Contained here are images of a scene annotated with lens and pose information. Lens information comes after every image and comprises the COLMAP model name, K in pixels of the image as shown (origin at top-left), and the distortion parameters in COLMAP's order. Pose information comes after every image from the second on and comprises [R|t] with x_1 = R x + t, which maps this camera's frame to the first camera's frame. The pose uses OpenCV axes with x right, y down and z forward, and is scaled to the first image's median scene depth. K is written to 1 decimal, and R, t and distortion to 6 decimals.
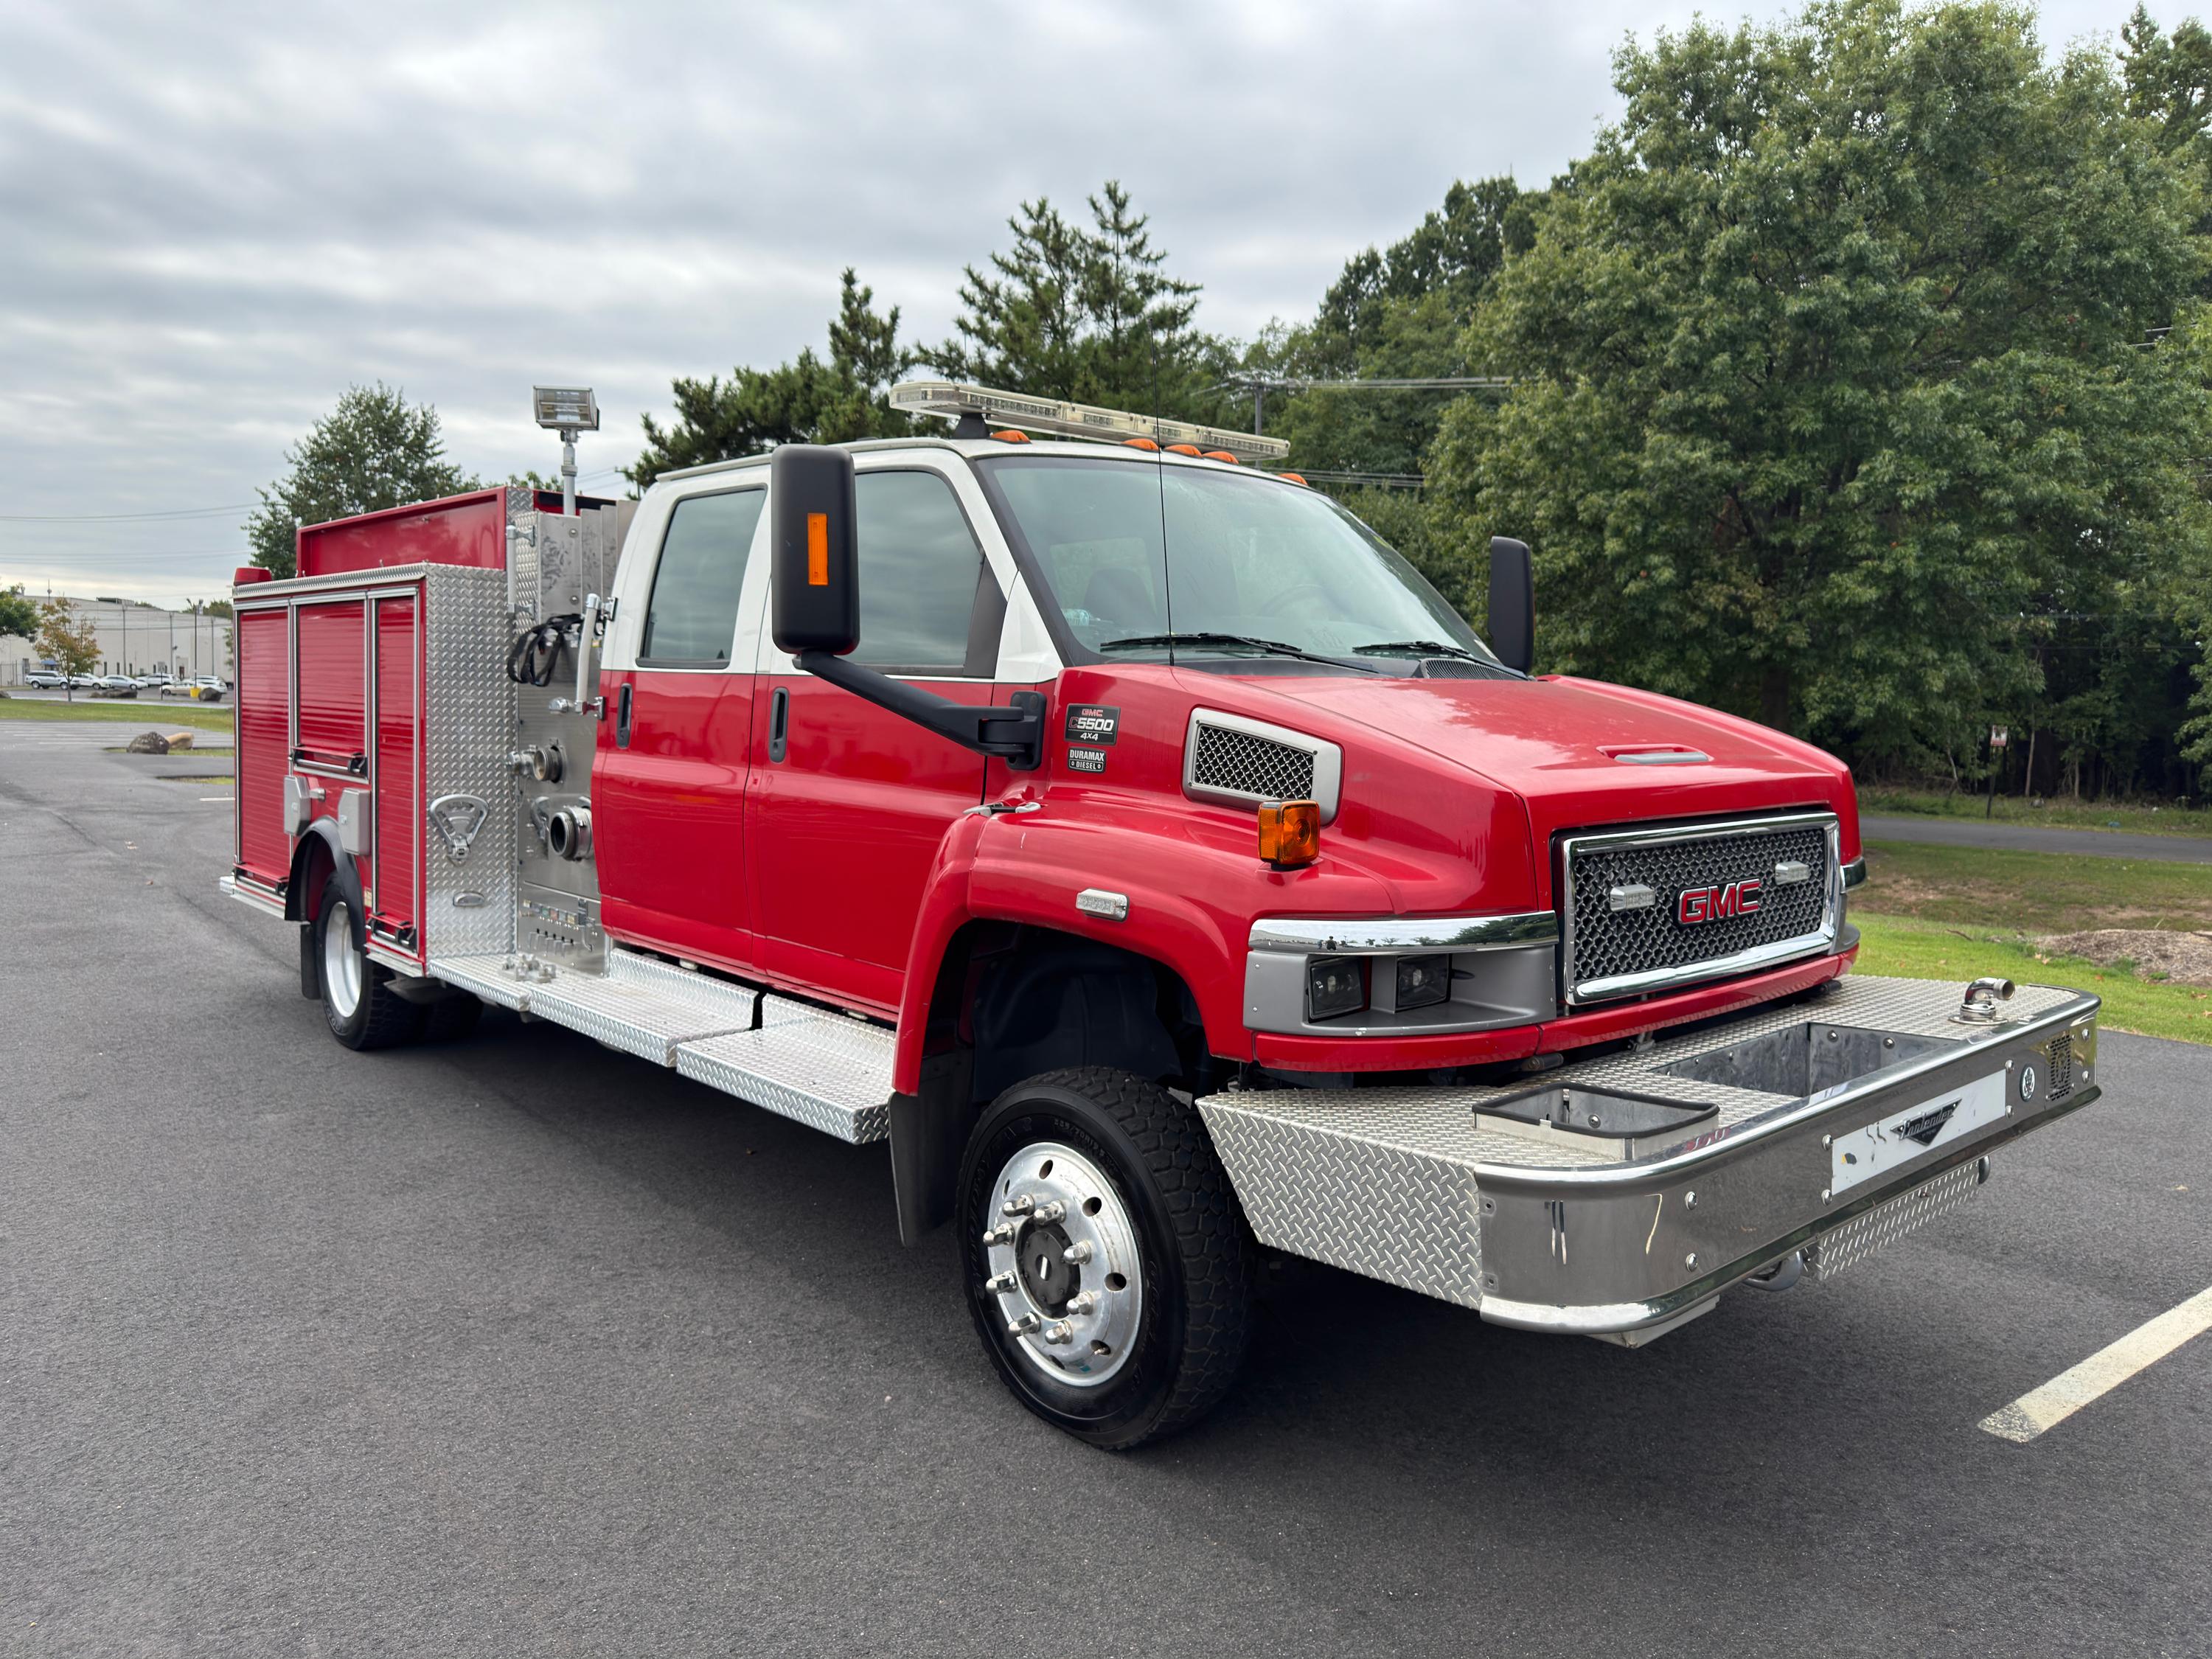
lens RADIAL K [[1590.0, 0, 1106.7], [0, 1590.0, 840.5], [0, 0, 1]] dist [0.016587, -0.023979]
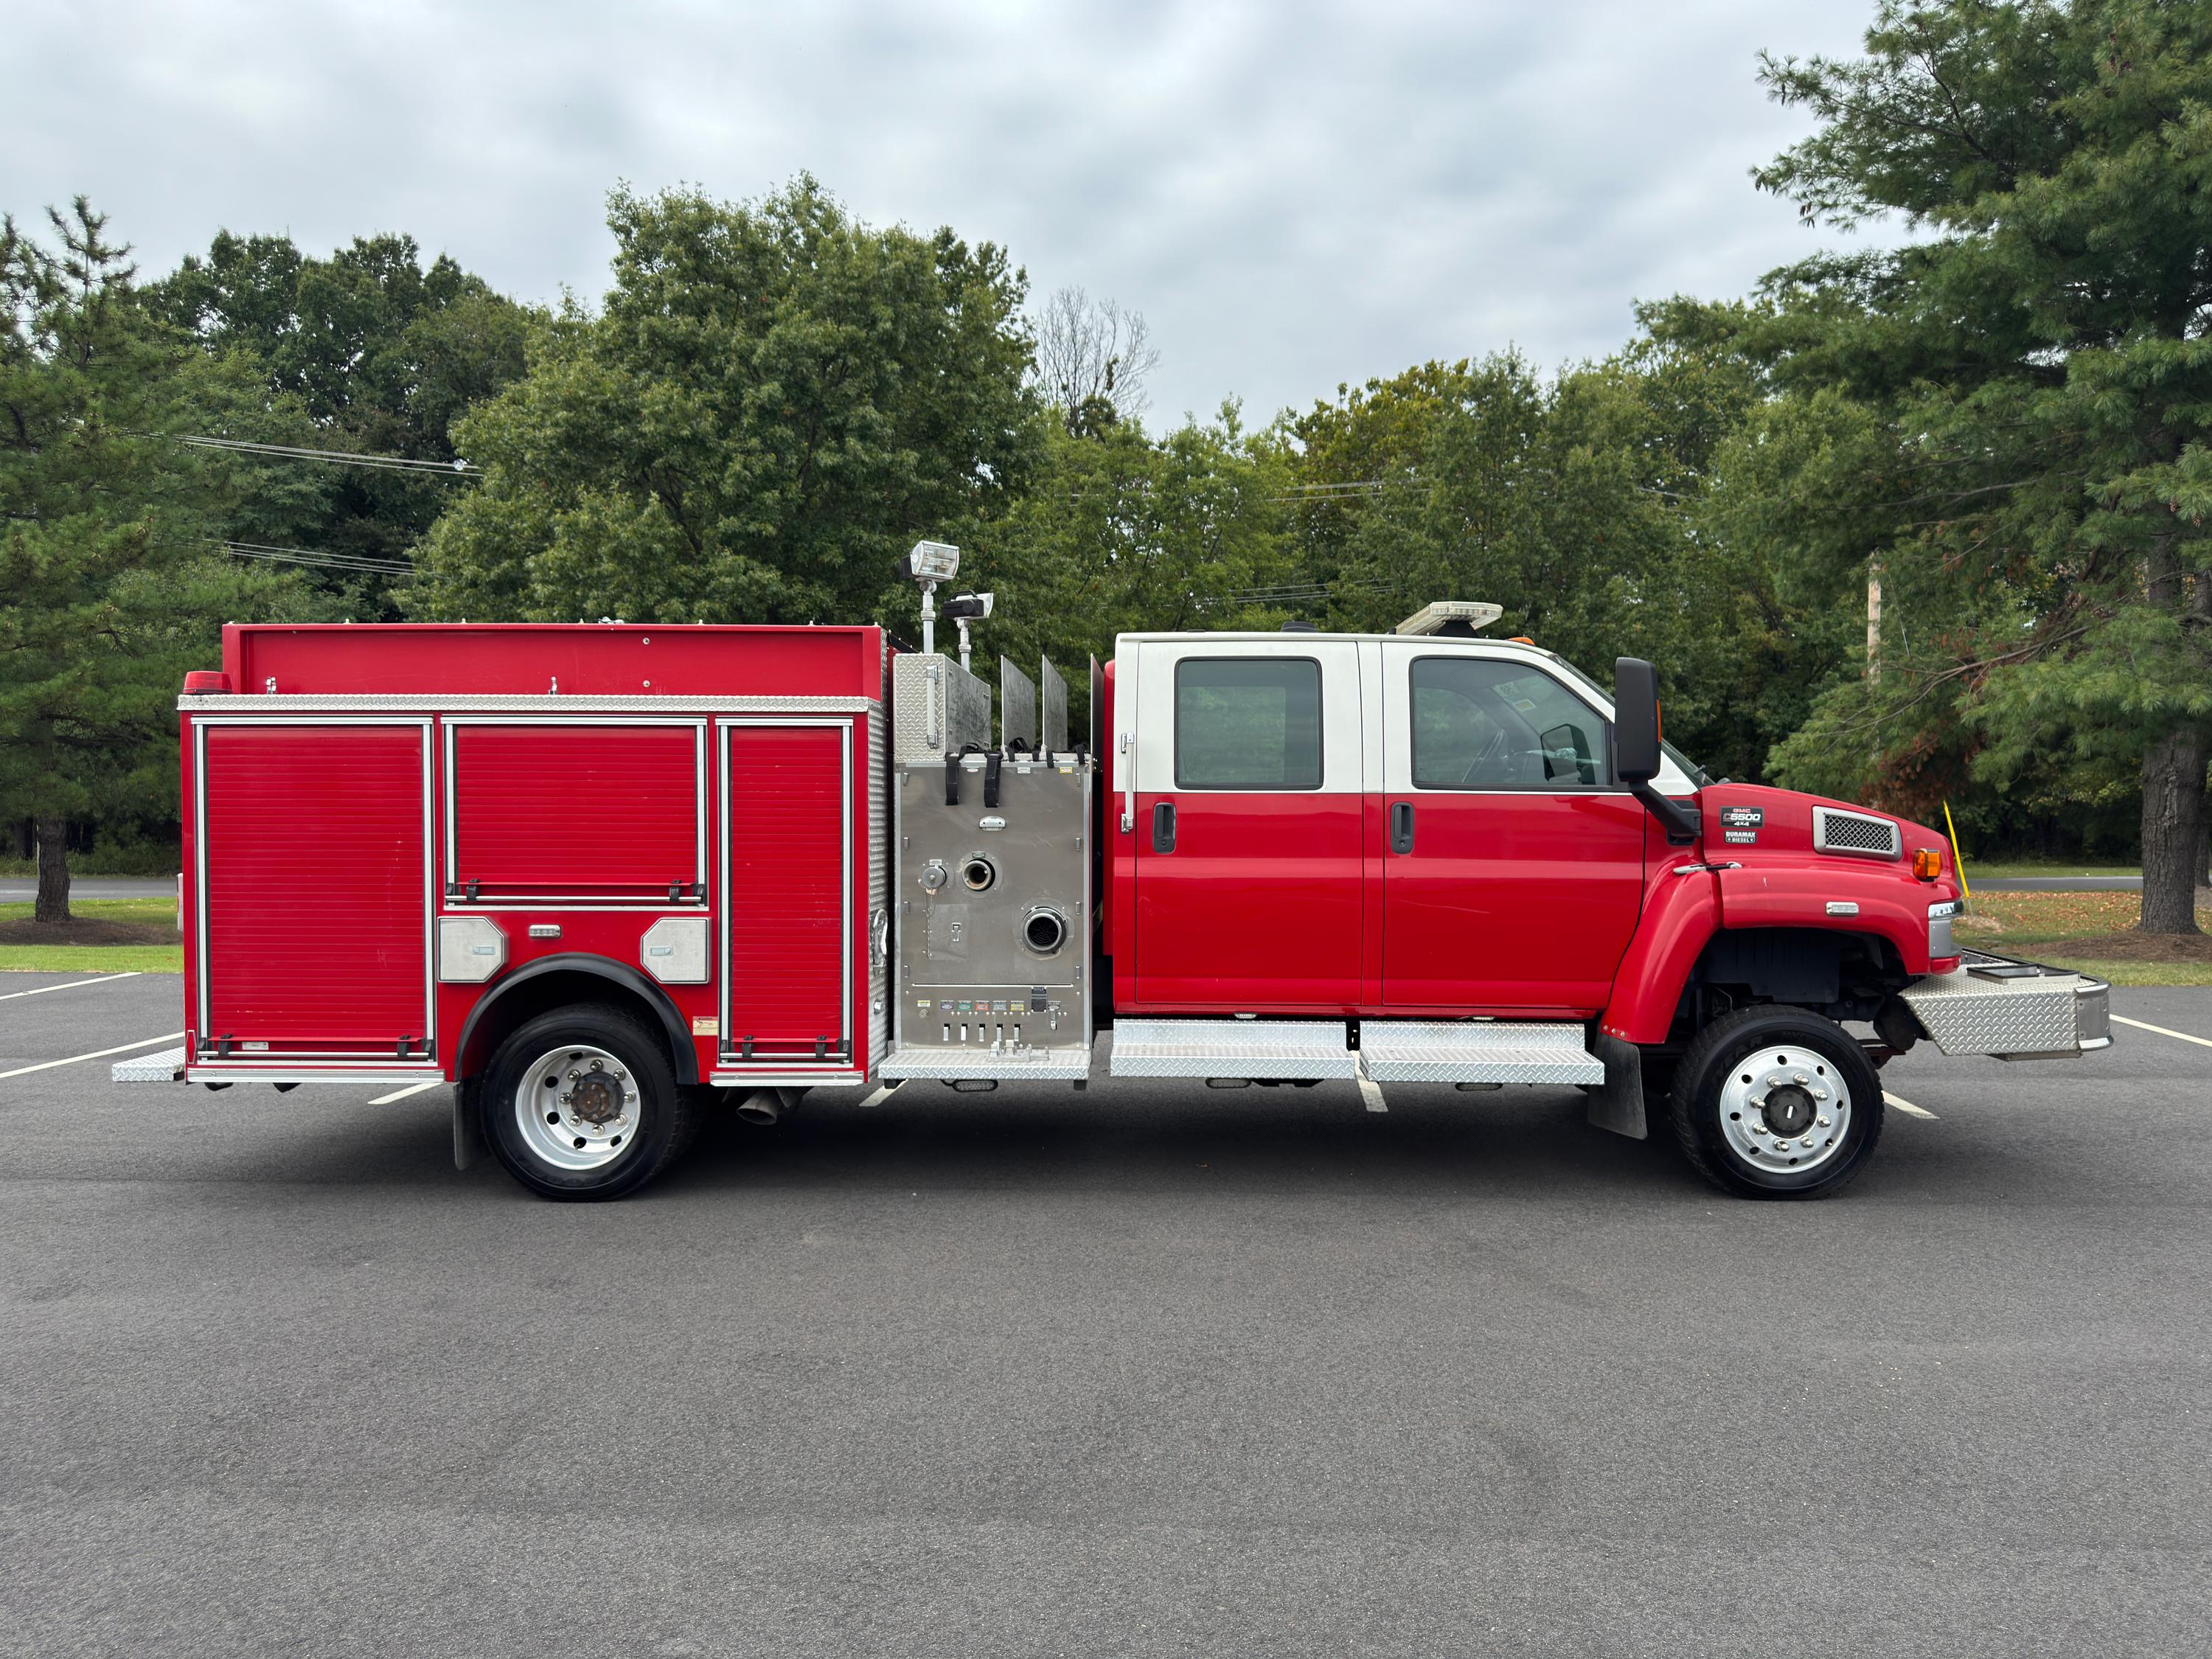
lens RADIAL K [[1554.8, 0, 1116.2], [0, 1554.8, 874.7], [0, 0, 1]] dist [0.035125, -0.047550]
pose [[0.693282, -0.059286, 0.718224, -0.250709], [0.078752, 0.996875, 0.006270, -0.010803], [-0.716351, 0.052214, 0.695784, 0.036836]]
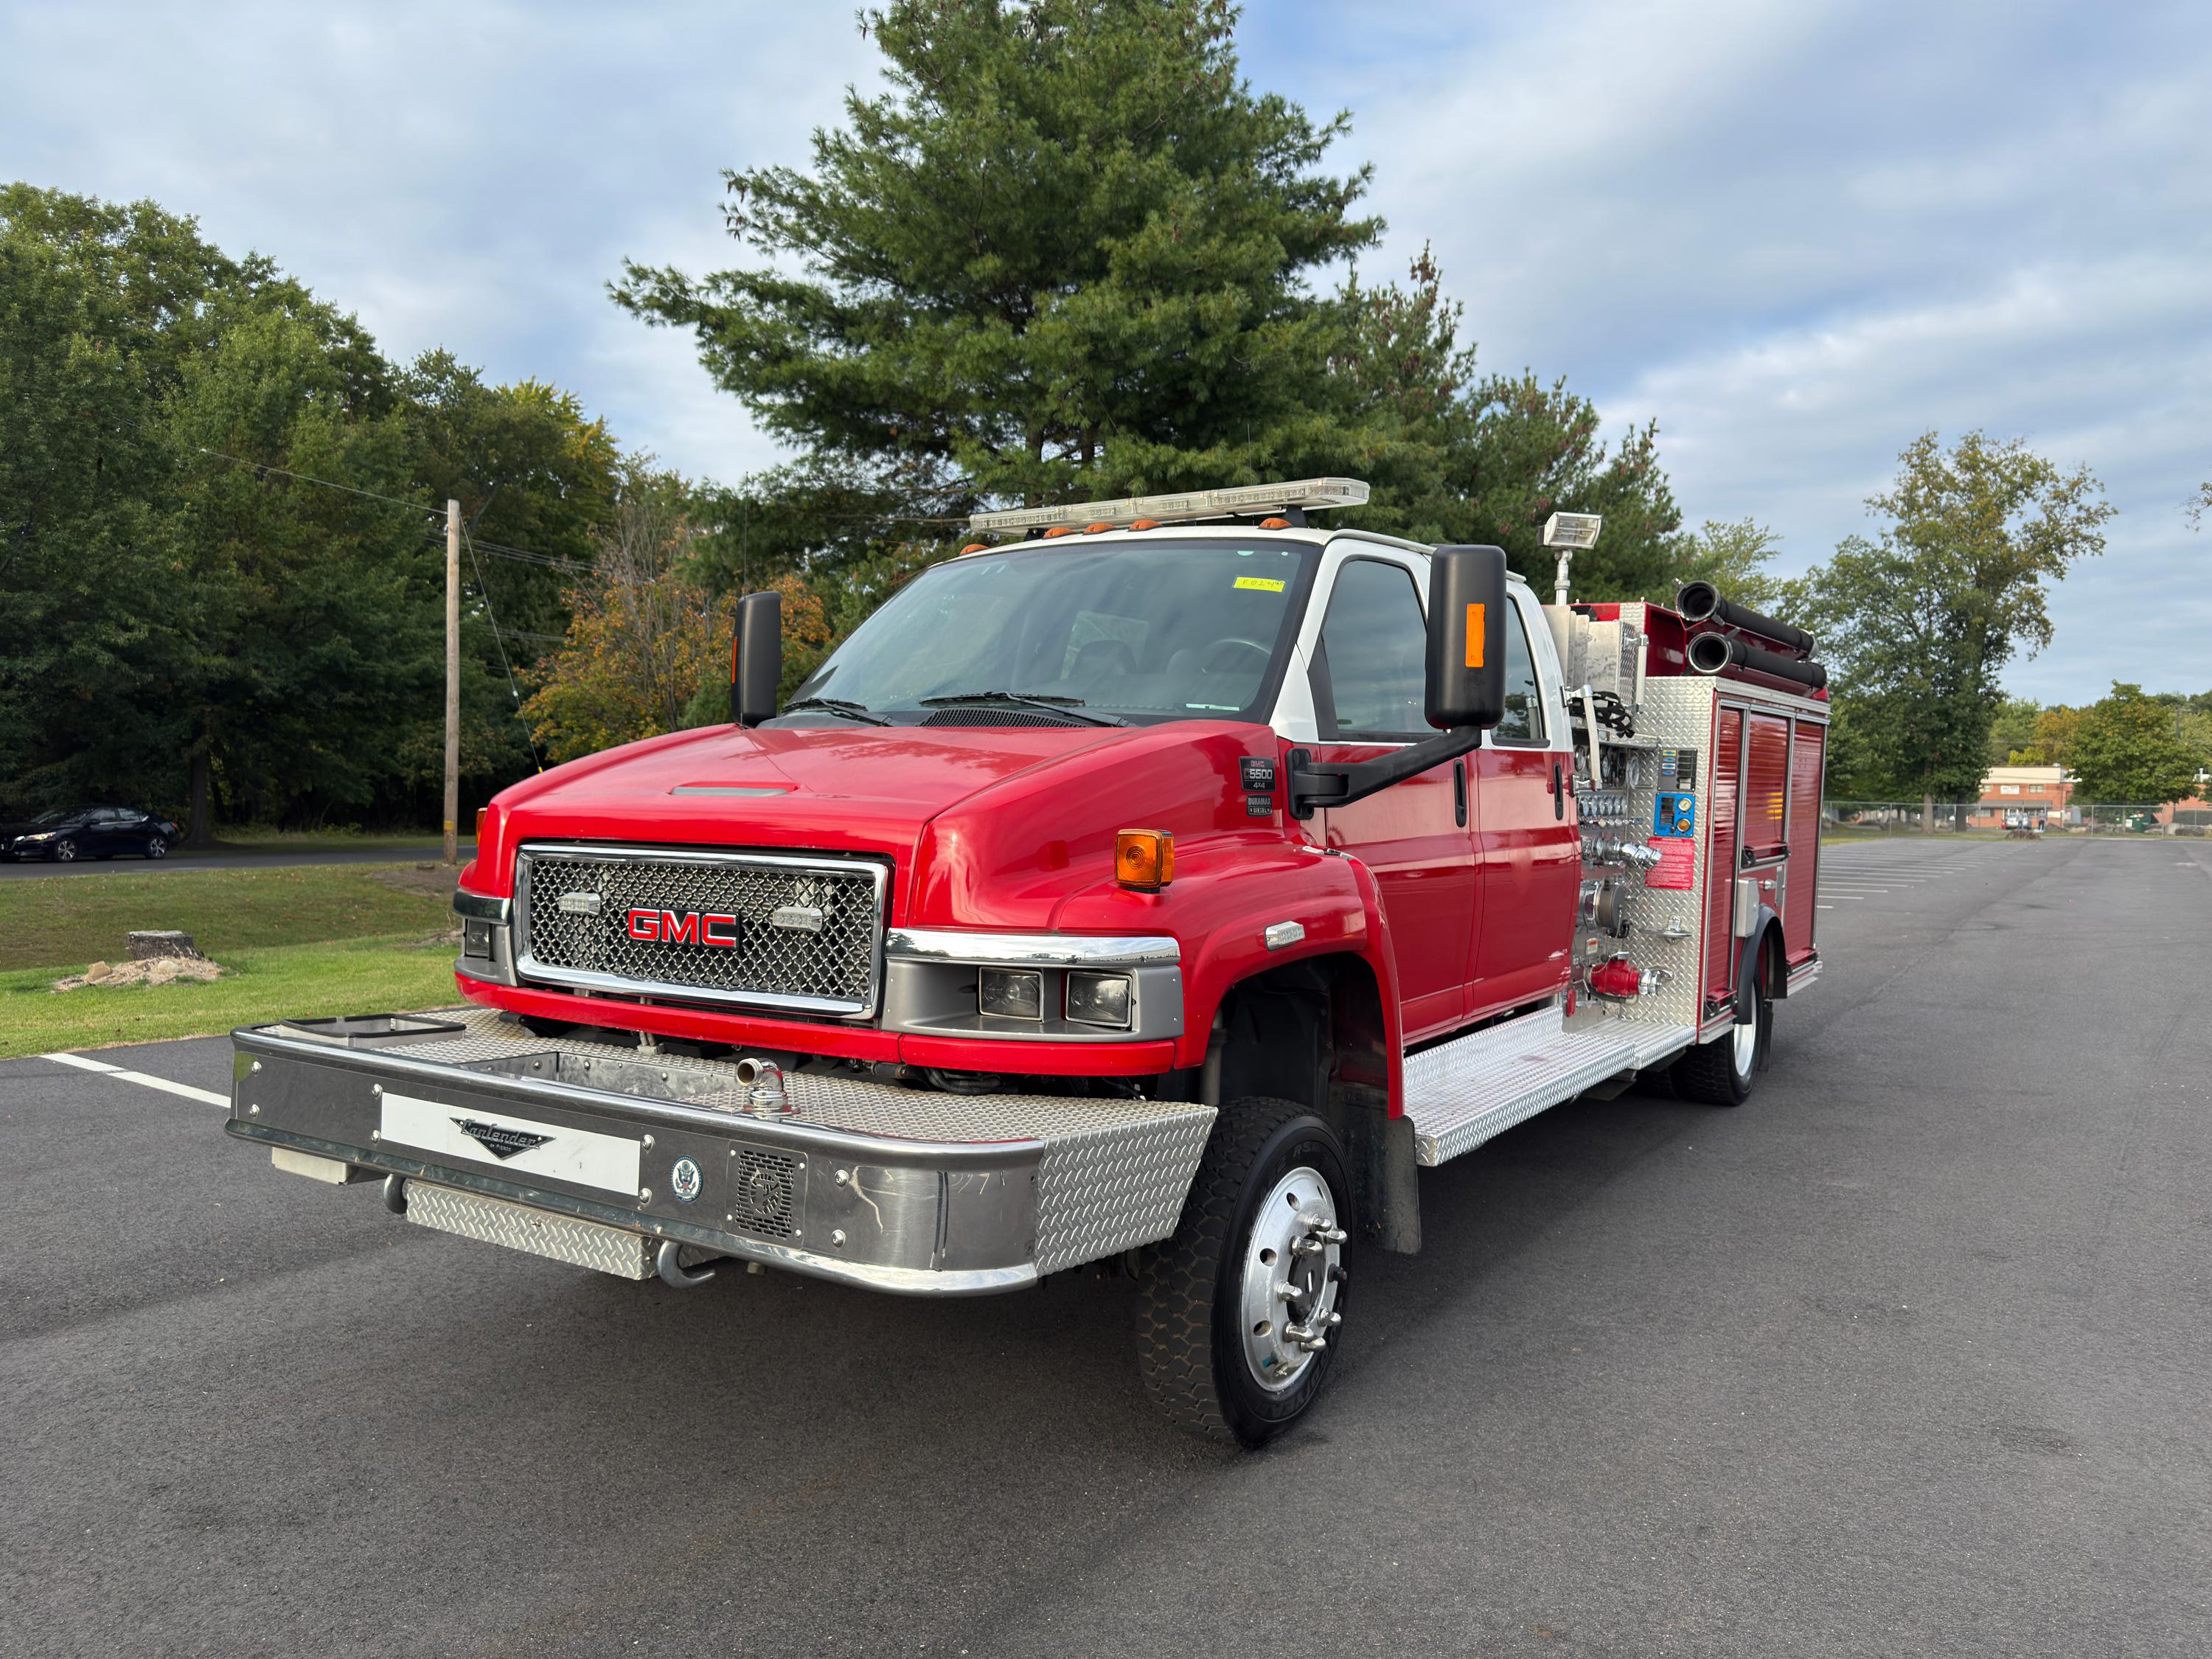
lens RADIAL K [[1558.4, 0, 1106.0], [0, 1558.4, 829.5], [0, 0, 1]] dist [0.043055, -0.032874]
pose [[-0.297557, -0.055644, 0.953081, -0.312655], [0.050045, 0.996018, 0.073775, -0.040490], [-0.953392, 0.069649, -0.293587, 0.422550]]
